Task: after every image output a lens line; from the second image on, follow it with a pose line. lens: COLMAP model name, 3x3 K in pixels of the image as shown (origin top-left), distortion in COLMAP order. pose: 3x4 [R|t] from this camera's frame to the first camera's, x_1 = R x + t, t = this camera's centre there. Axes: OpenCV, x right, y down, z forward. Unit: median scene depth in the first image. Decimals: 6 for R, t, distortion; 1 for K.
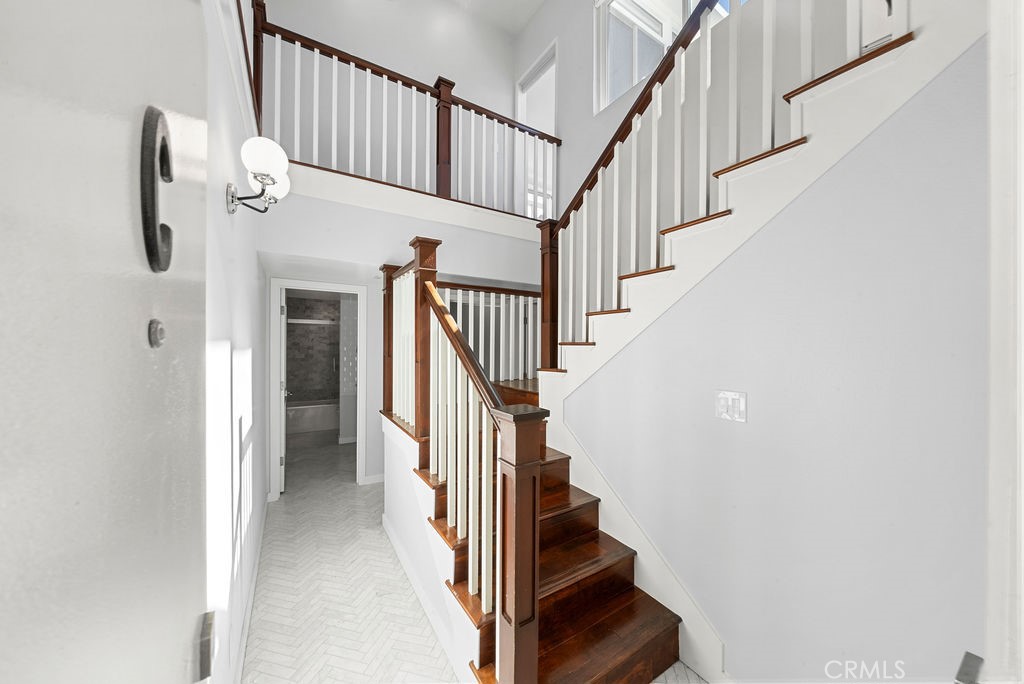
lens RADIAL K [[356.8, 0, 505.9], [0, 356.8, 343.2], [0, 0, 1]] dist [-0.012823, -0.000642]
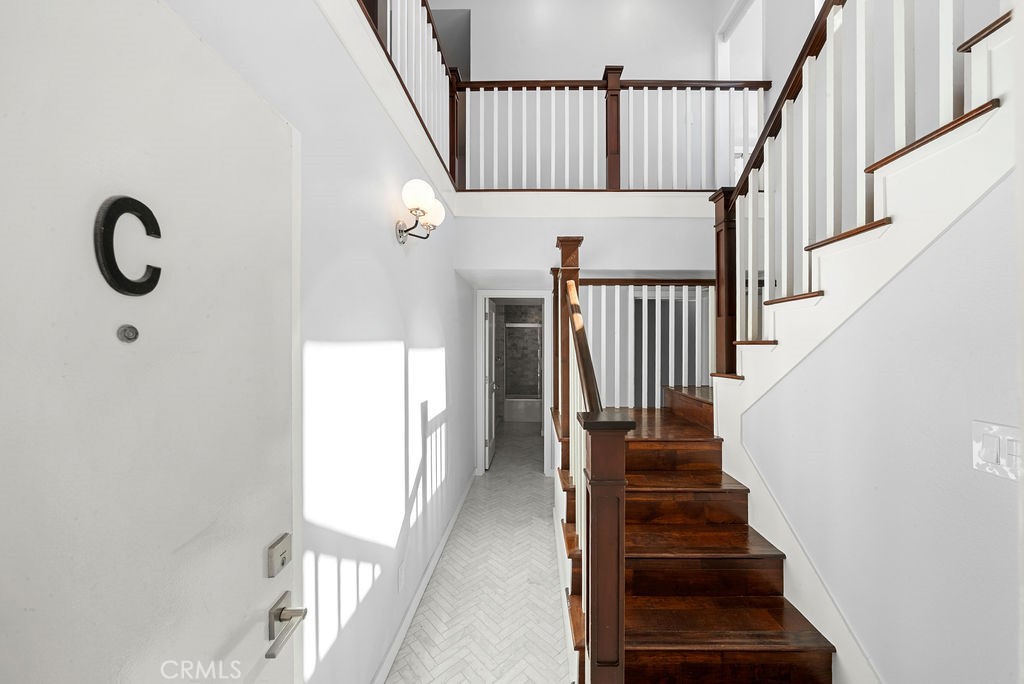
lens RADIAL K [[356.8, 0, 508.3], [0, 356.8, 342.5], [0, 0, 1]] dist [-0.012823, -0.000642]
pose [[0.835790, -0.006630, -0.549010, 0.150848], [0.003979, 0.999974, -0.006020, 0.003916], [0.549035, 0.002847, 0.835794, 0.067613]]
